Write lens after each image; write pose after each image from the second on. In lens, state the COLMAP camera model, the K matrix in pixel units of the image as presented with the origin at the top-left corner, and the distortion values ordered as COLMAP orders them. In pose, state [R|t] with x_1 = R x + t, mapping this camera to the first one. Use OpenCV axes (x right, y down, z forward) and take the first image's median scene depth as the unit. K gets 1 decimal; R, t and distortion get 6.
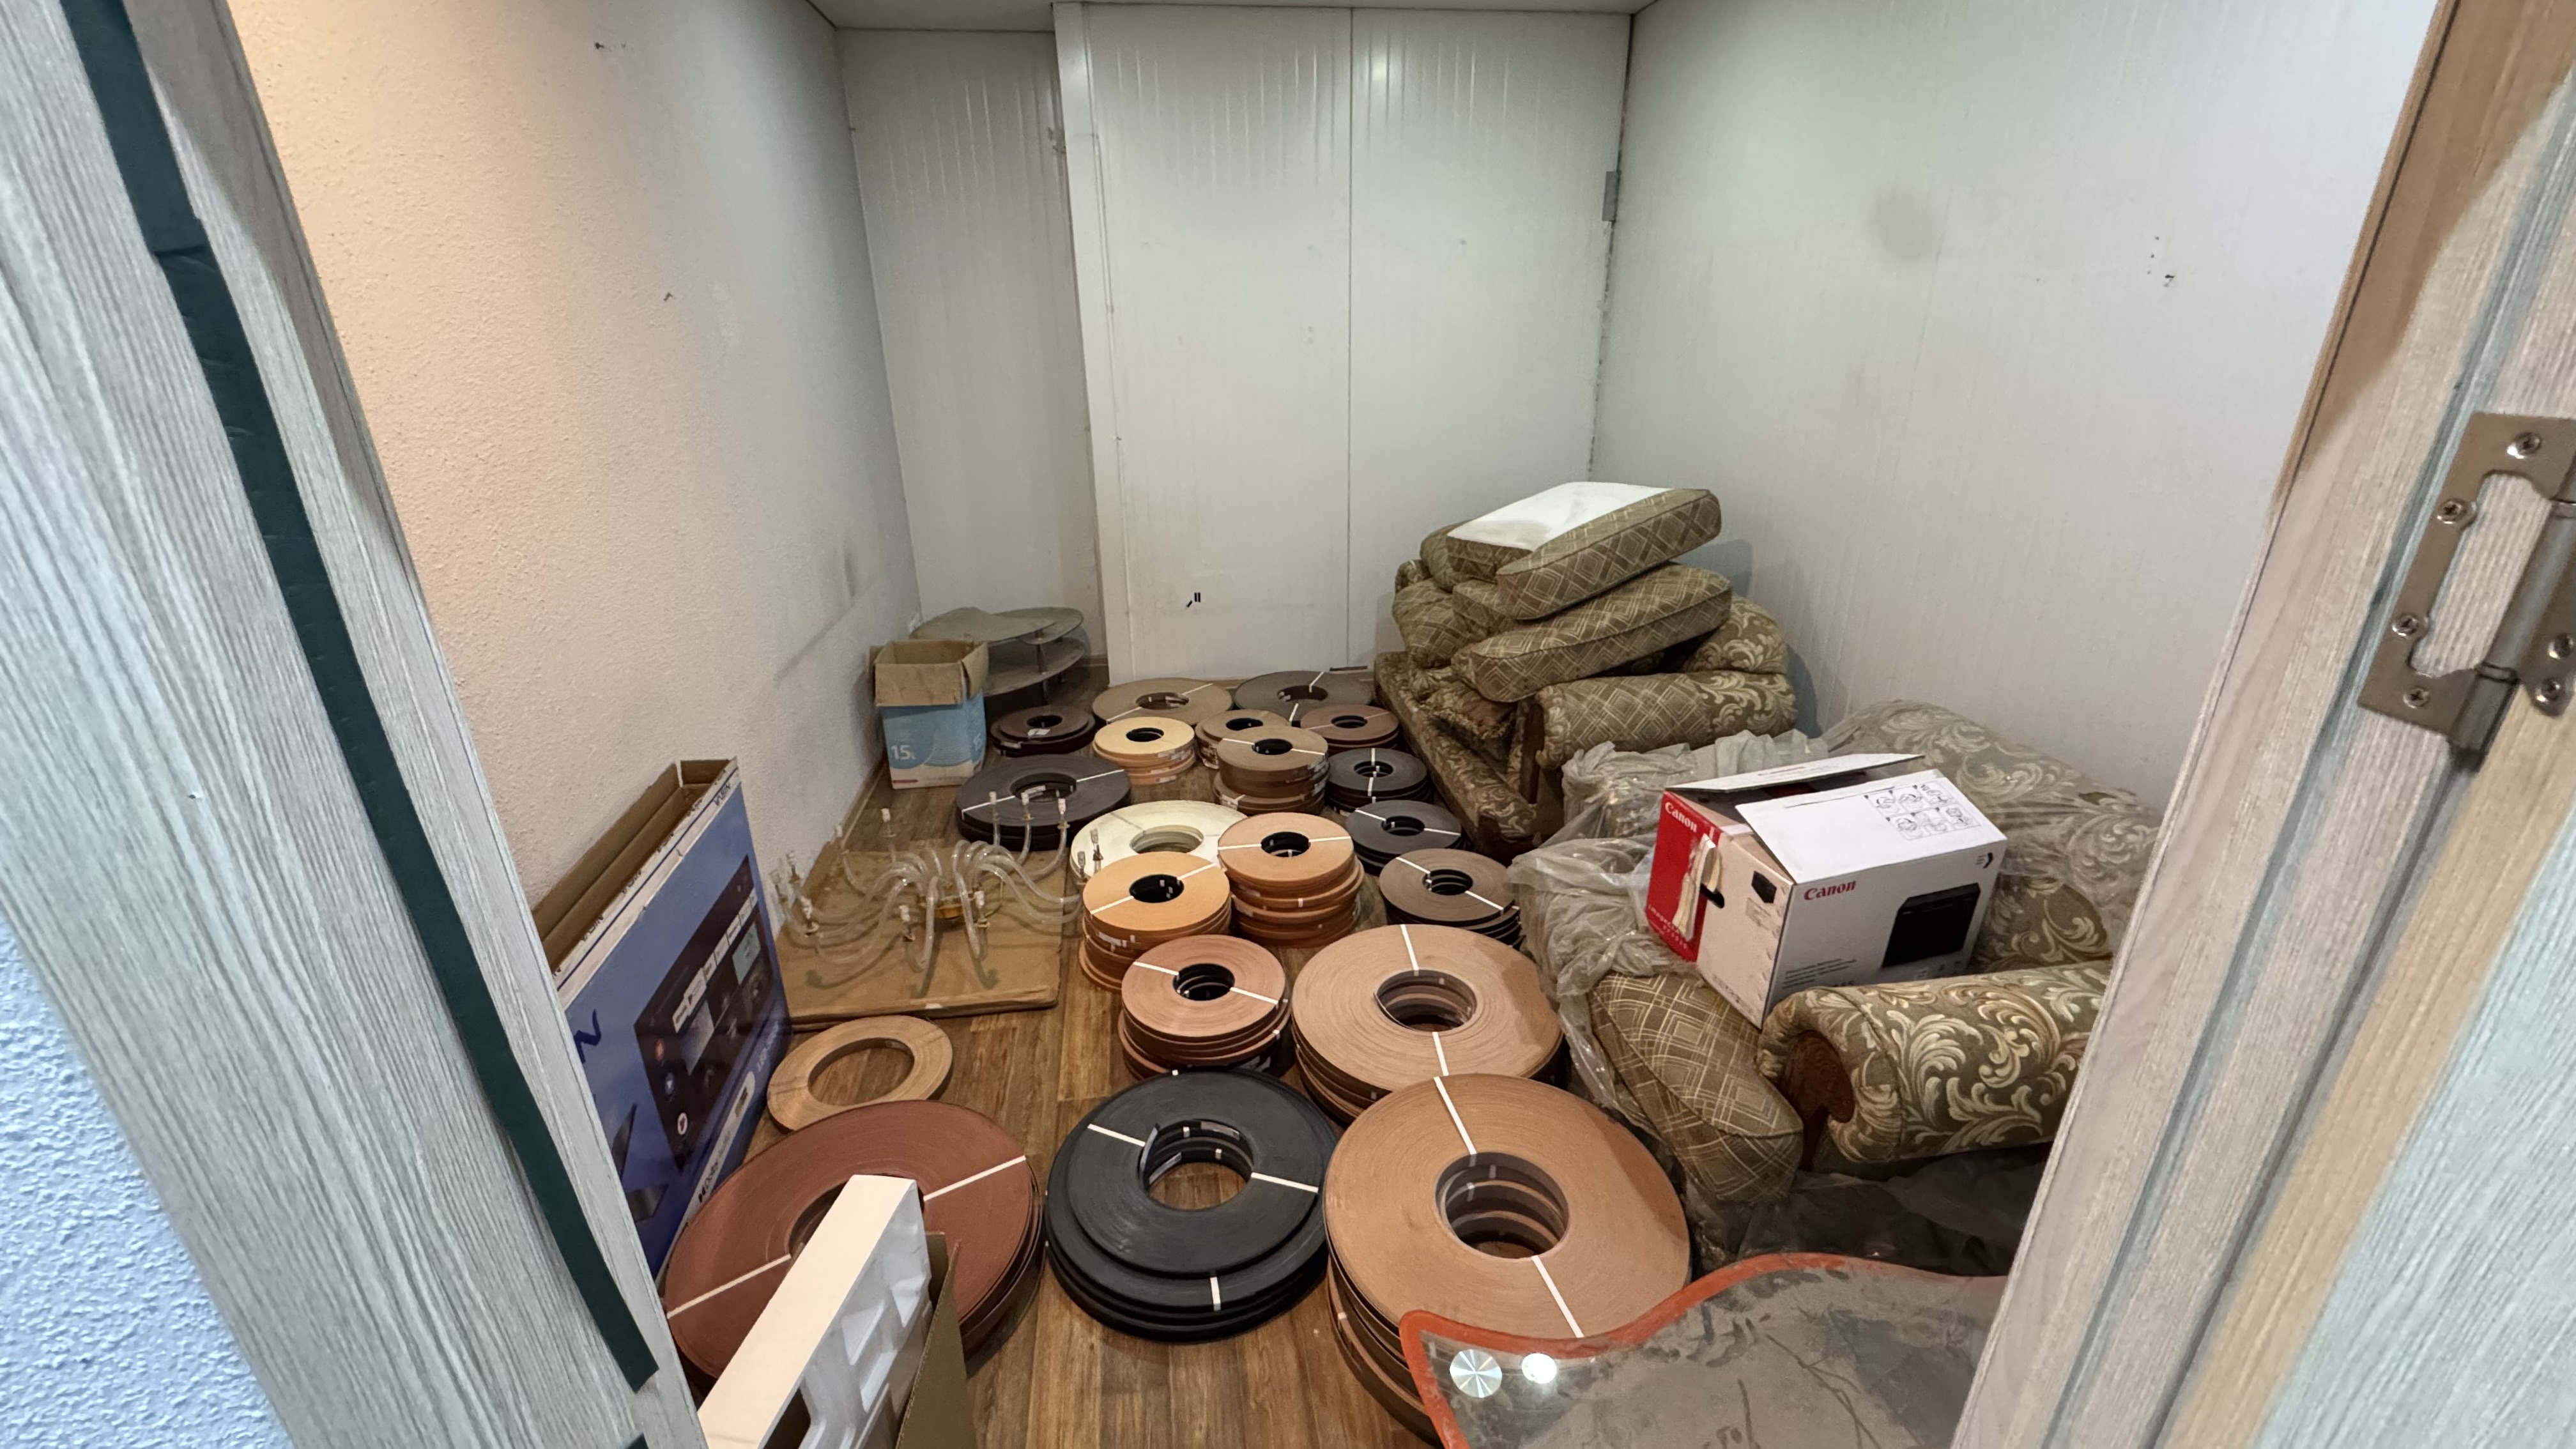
lens RADIAL K [[1027.2, 0, 1286.8], [0, 1027.2, 729.4], [0, 0, 1]] dist [-0.004276, 0.001121]
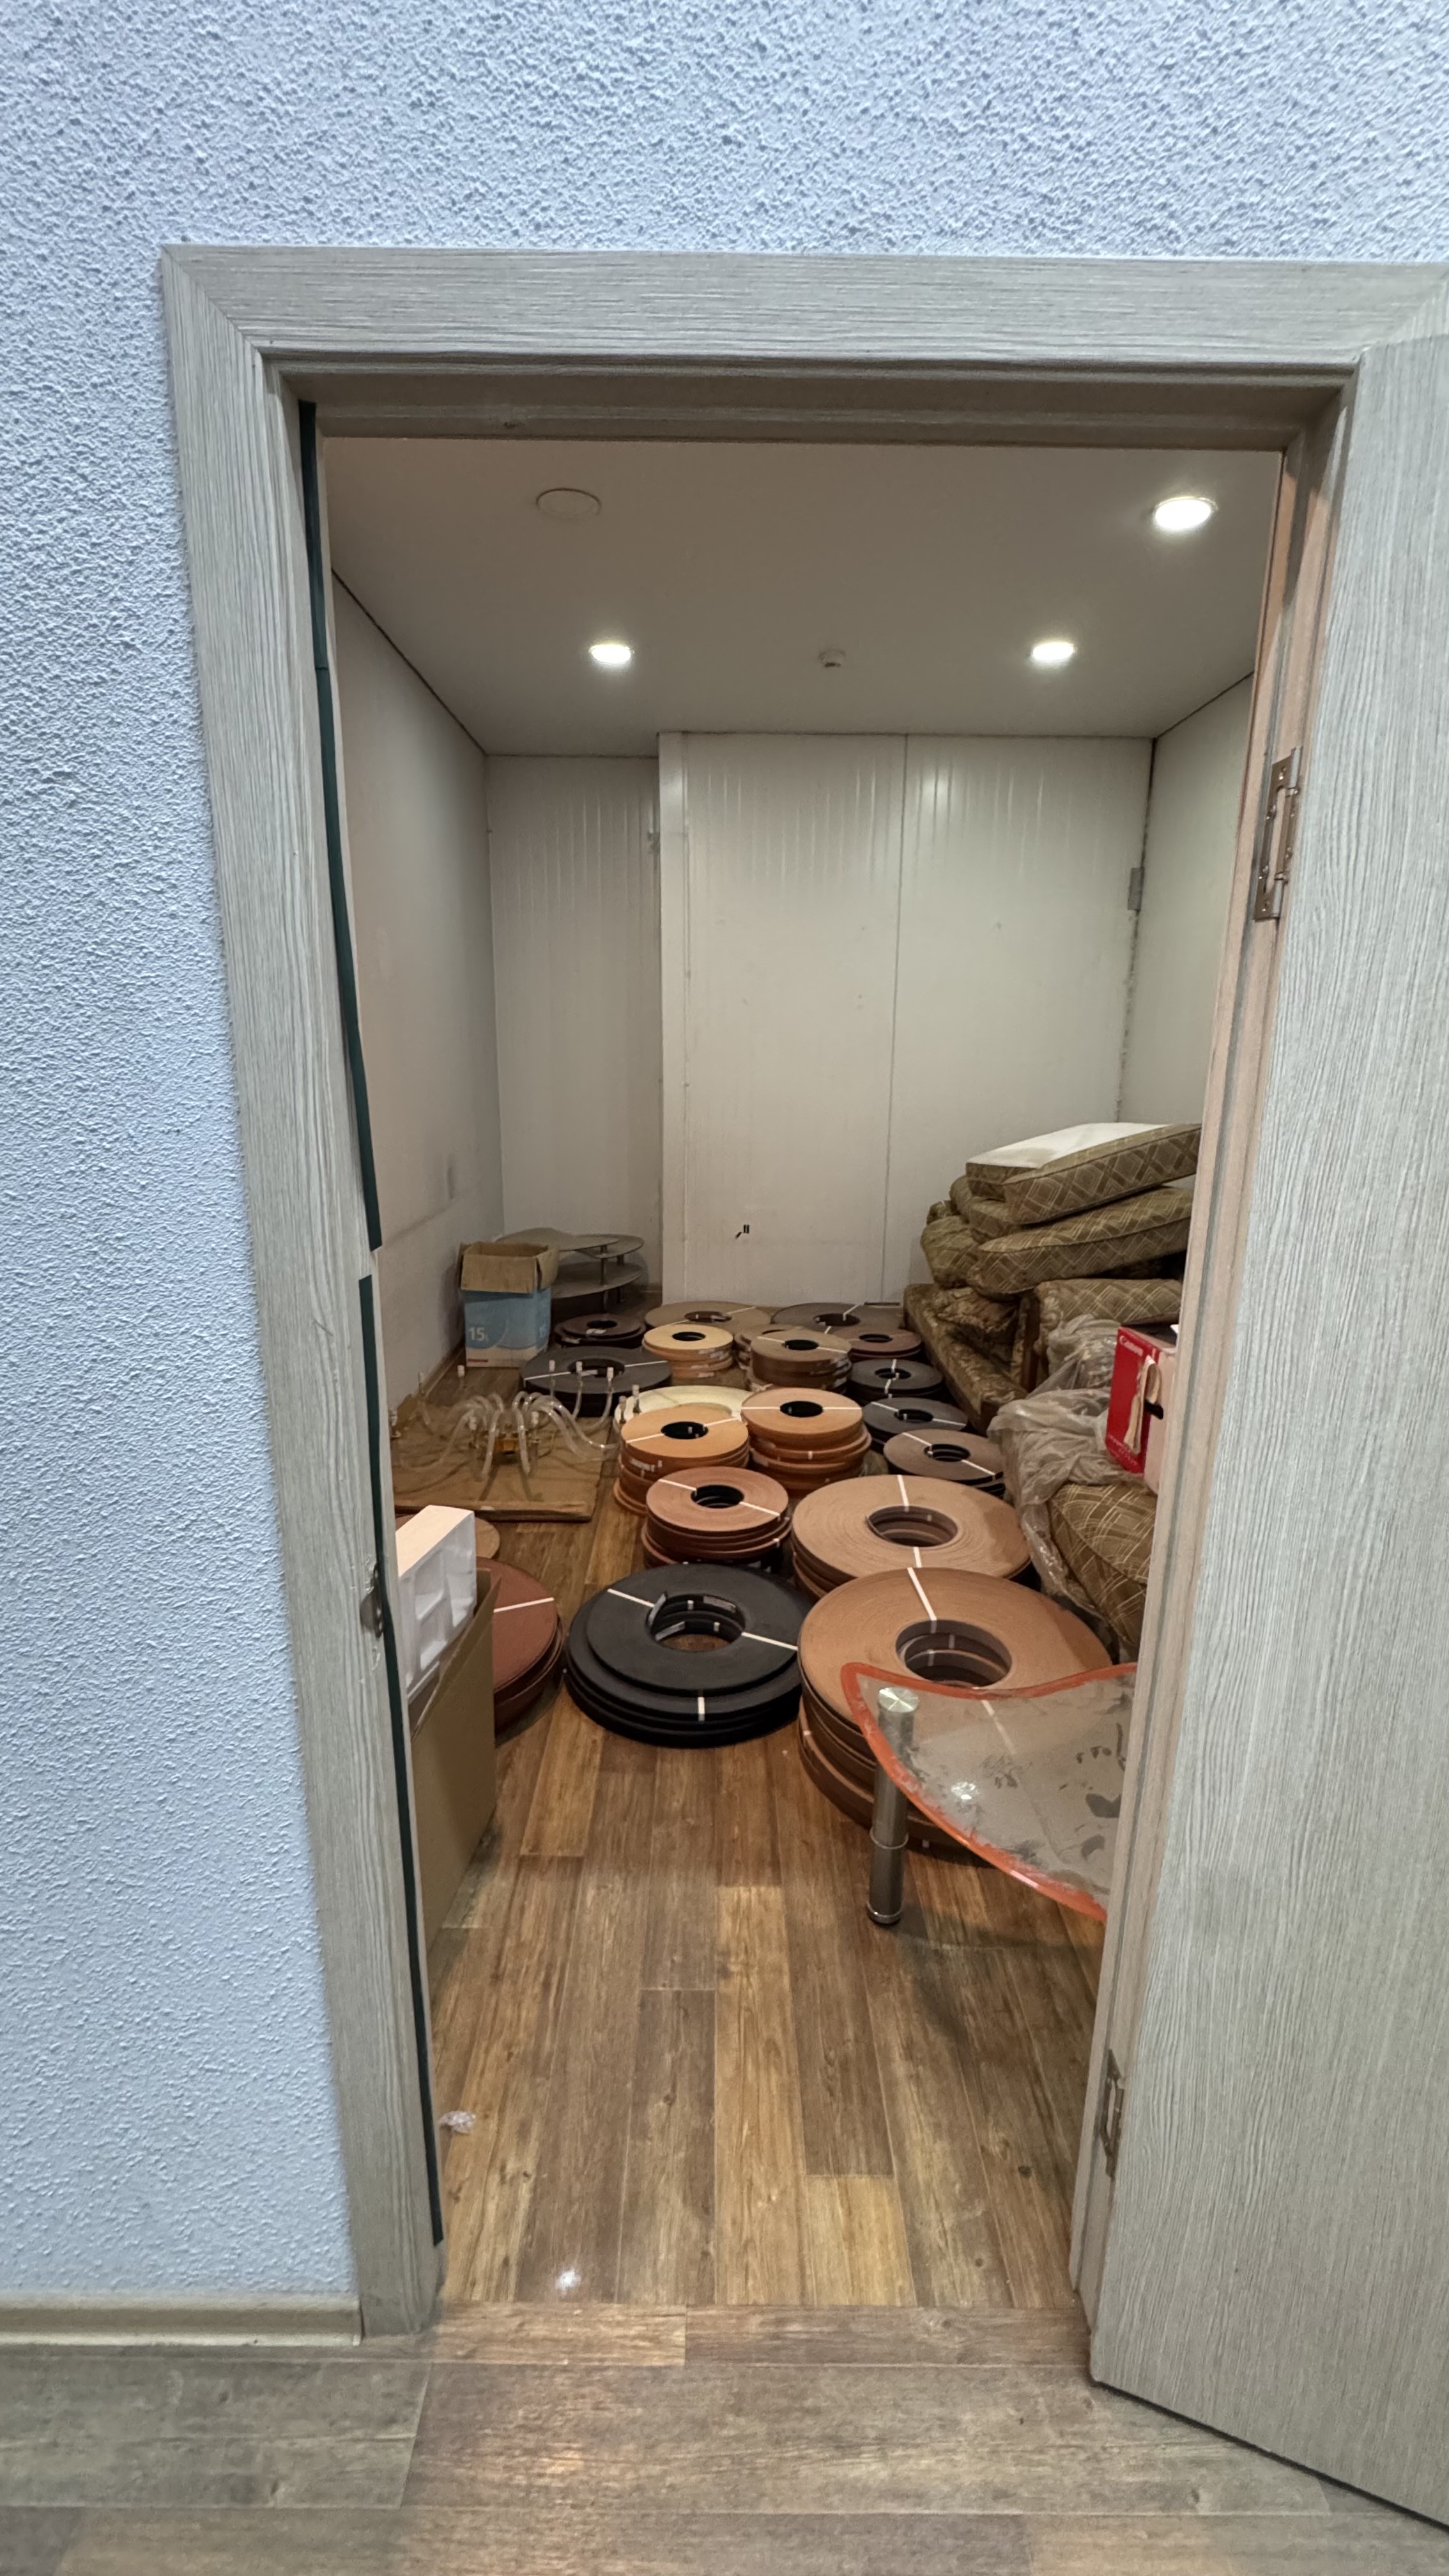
lens RADIAL K [[1027.2, 0, 723.1], [0, 1027.2, 1288.0], [0, 0, 1]] dist [-0.004276, 0.001121]
pose [[0.991016, 0.053727, -0.122476, 0.045036], [-0.070538, 0.988008, -0.137347, 0.144127], [0.113628, 0.144753, 0.982922, -0.135270]]
